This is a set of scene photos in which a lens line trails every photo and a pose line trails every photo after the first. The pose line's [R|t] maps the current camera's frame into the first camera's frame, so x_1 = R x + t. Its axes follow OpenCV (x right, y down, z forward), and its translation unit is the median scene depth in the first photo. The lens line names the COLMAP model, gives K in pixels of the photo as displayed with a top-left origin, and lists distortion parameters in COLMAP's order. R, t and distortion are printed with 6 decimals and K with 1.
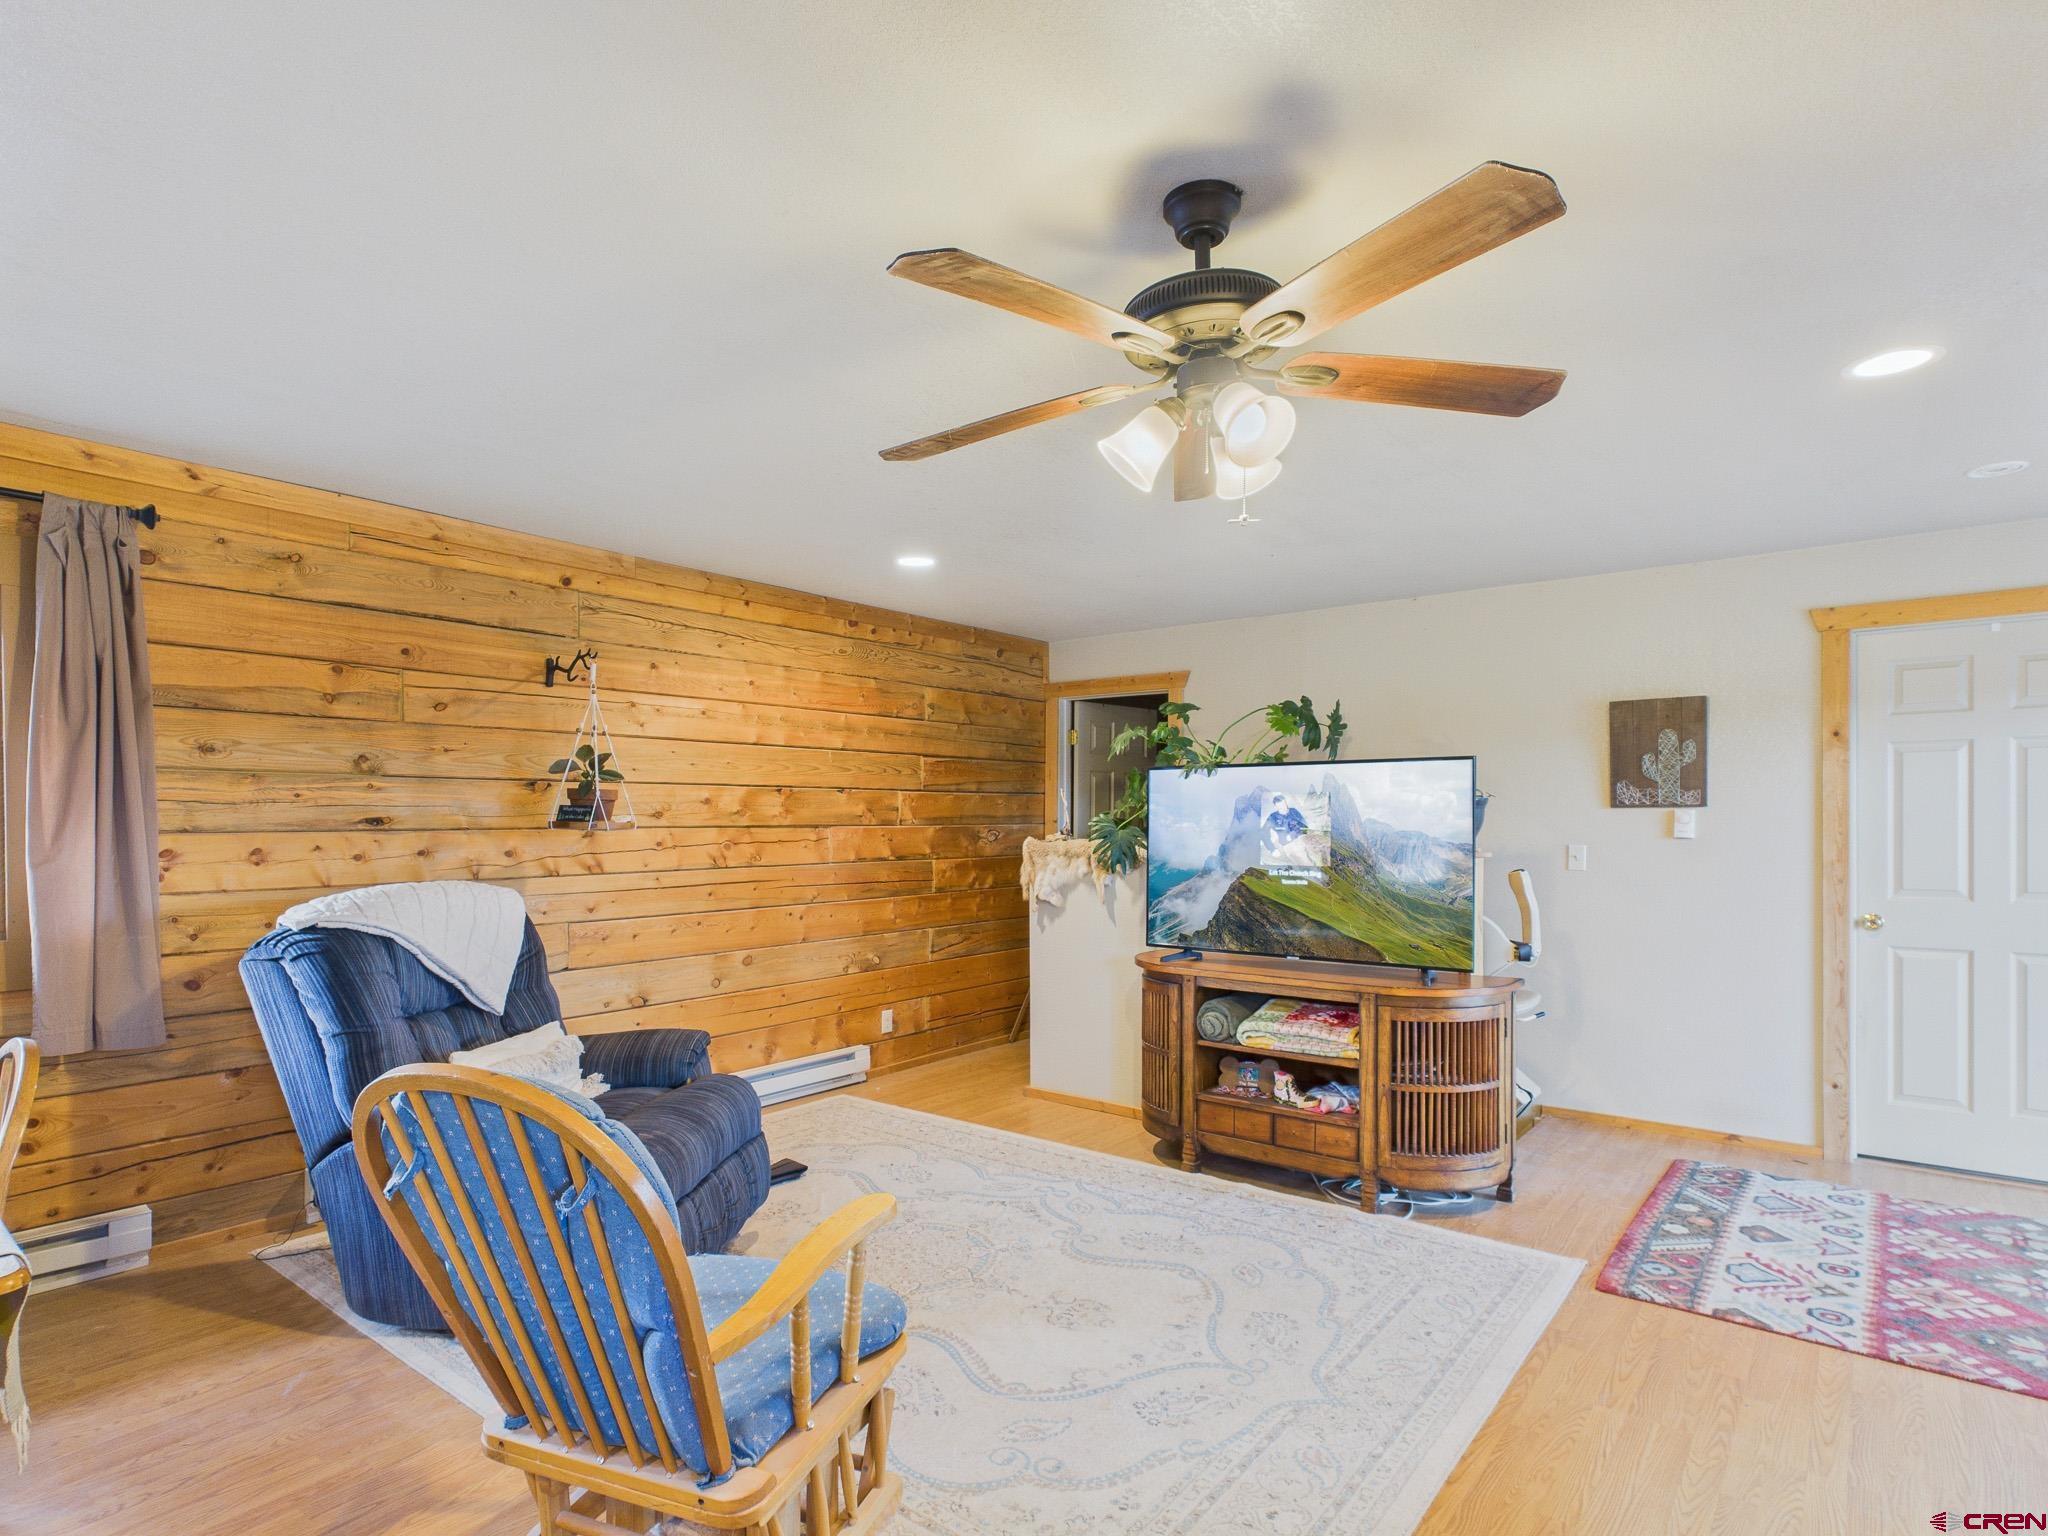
lens RADIAL K [[1077.6, 0, 1025.8], [0, 1077.6, 832.6], [0, 0, 1]] dist [0.000274, 0.000242]
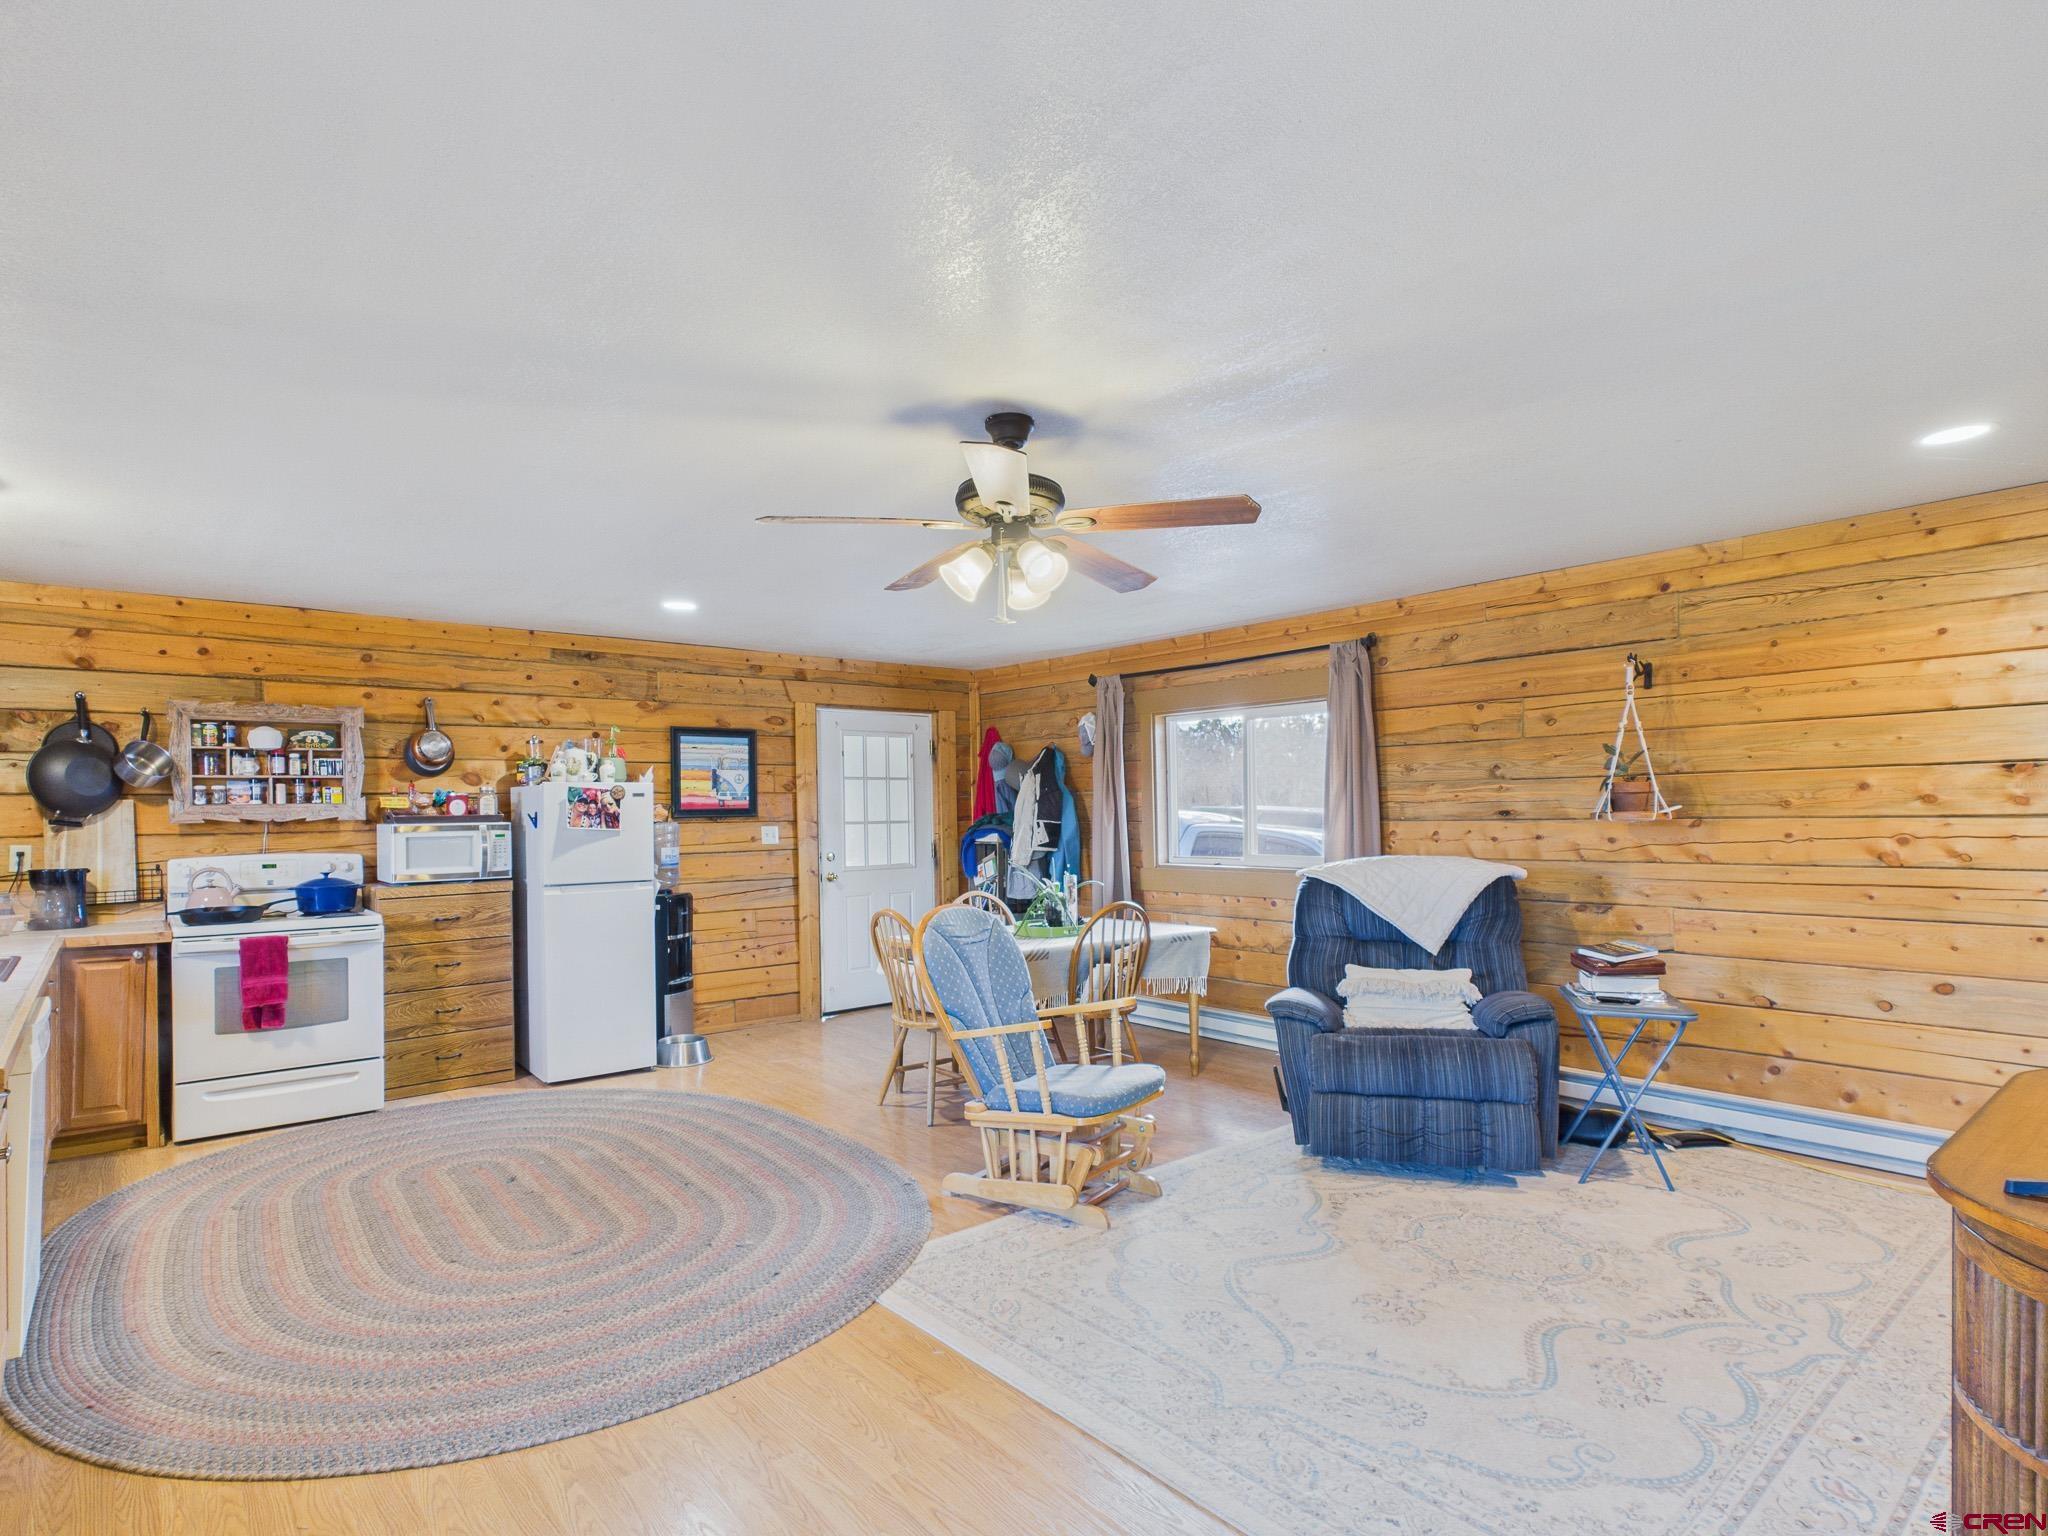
lens RADIAL K [[1079.0, 0, 1019.4], [0, 1079.0, 818.1], [0, 0, 1]] dist [0.000578, 0.000229]
pose [[-0.208445, 0.006589, -0.978012, 0.774670], [0.001601, 0.999978, 0.006396, -0.012421], [0.978033, -0.000233, -0.208451, 0.614539]]
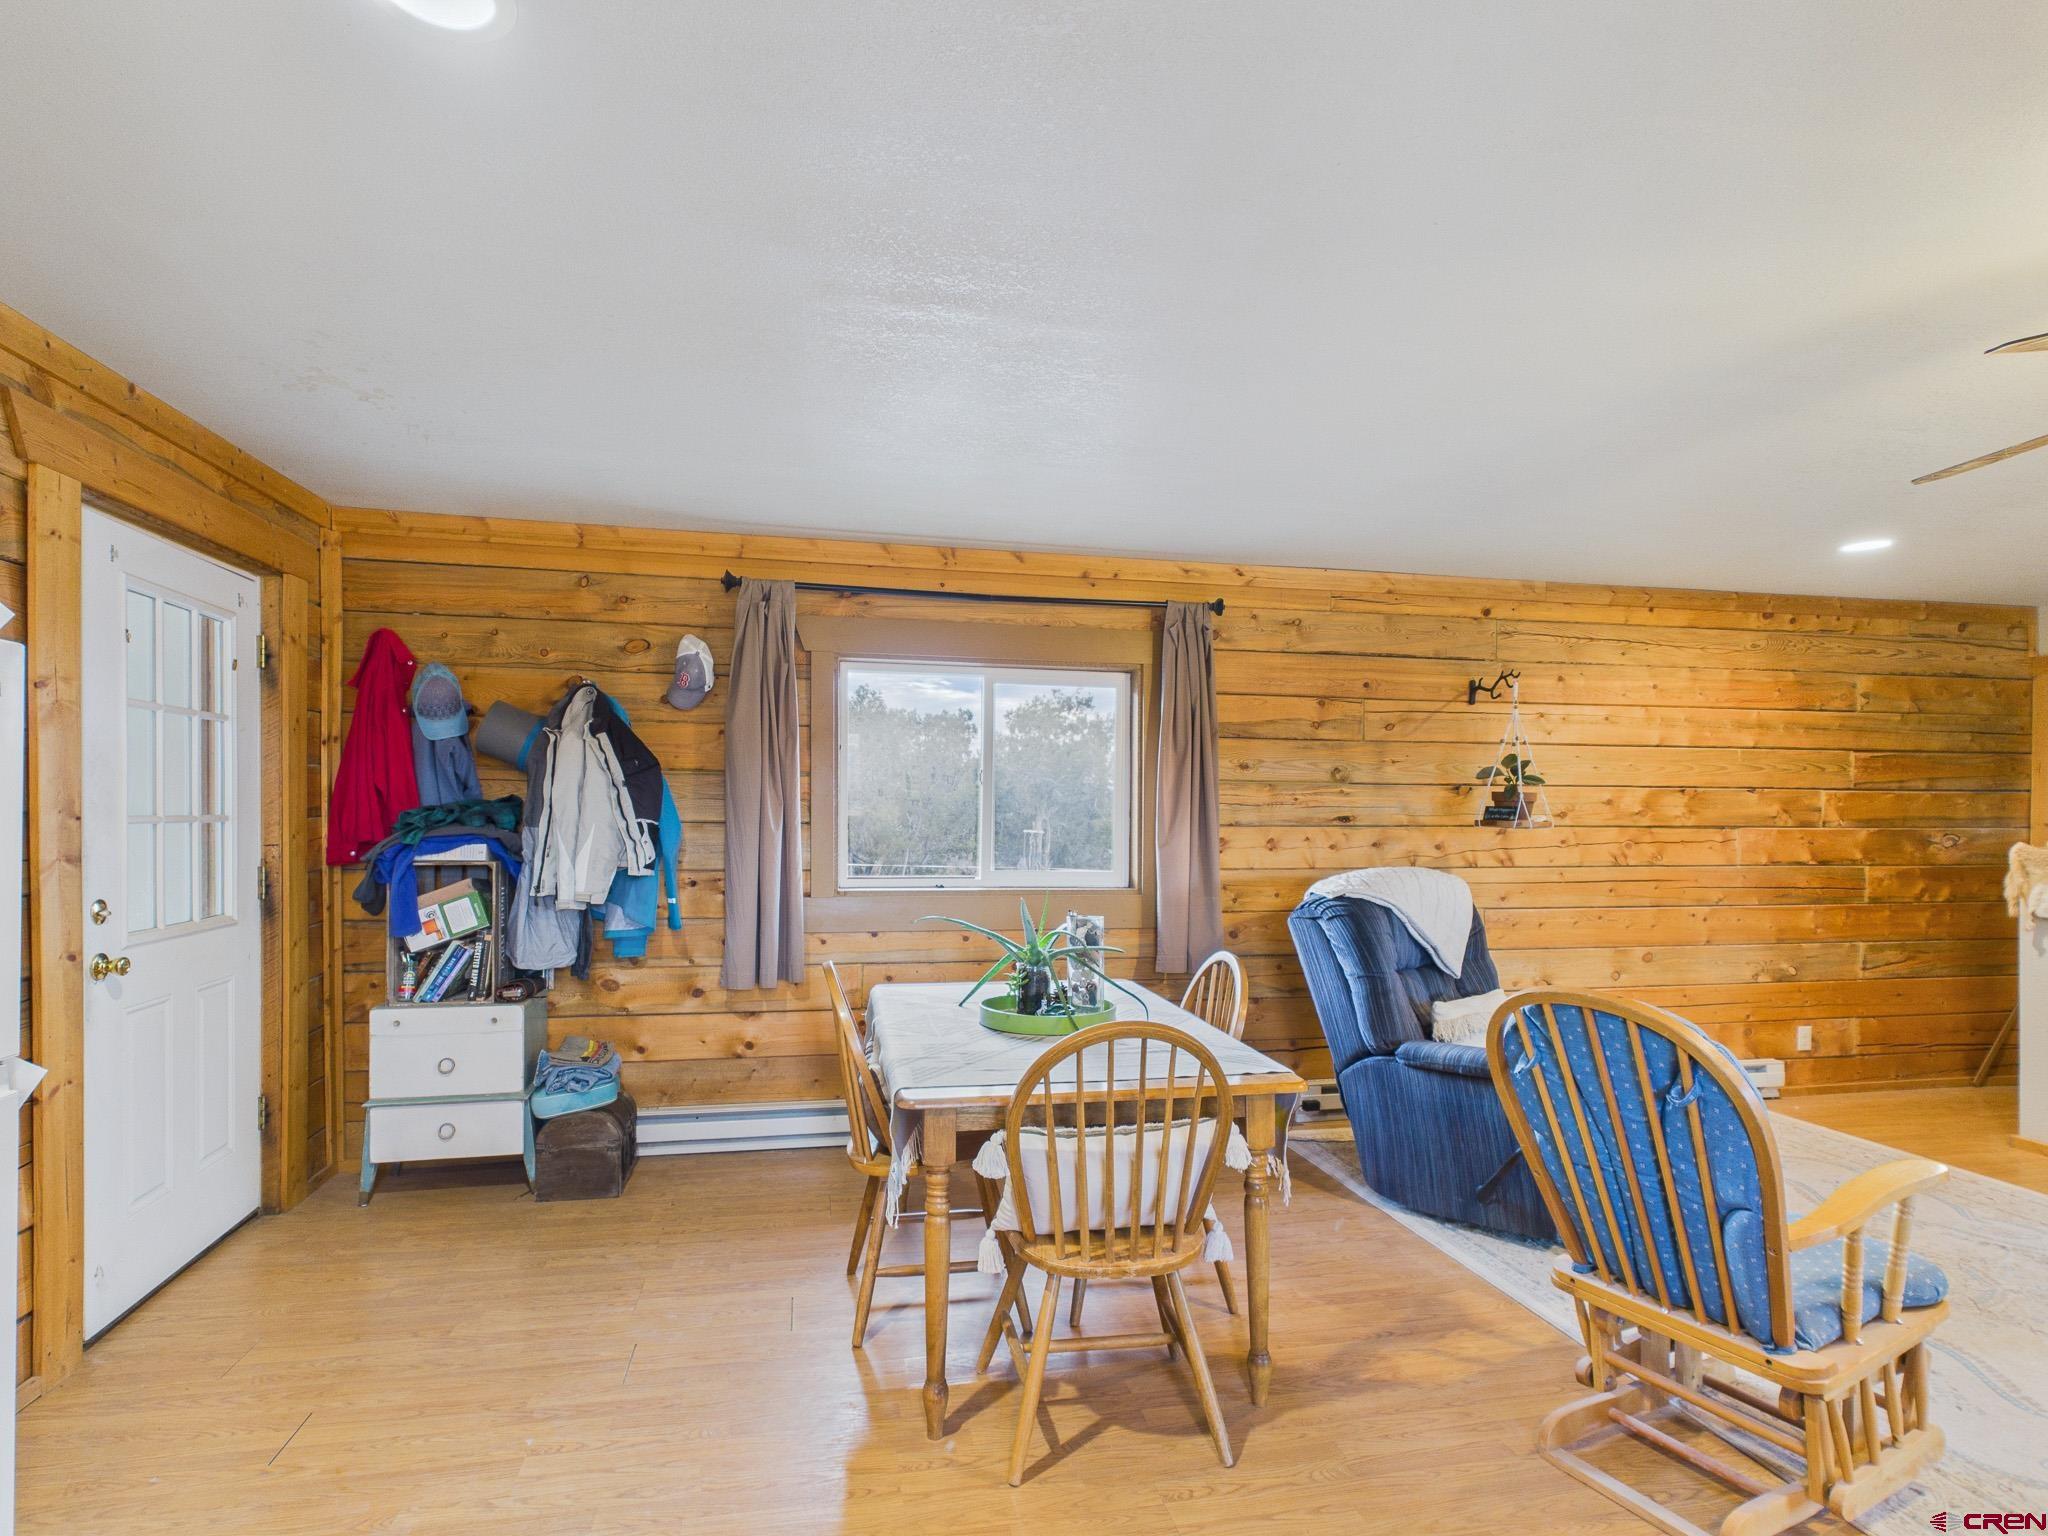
lens RADIAL K [[1079.0, 0, 1019.4], [0, 1079.0, 818.1], [0, 0, 1]] dist [0.000578, 0.000229]
pose [[0.762330, 0.006331, -0.647157, -0.060412], [-0.014708, 0.999863, -0.007544, 0.003423], [0.647021, 0.015270, 0.762319, -0.206456]]
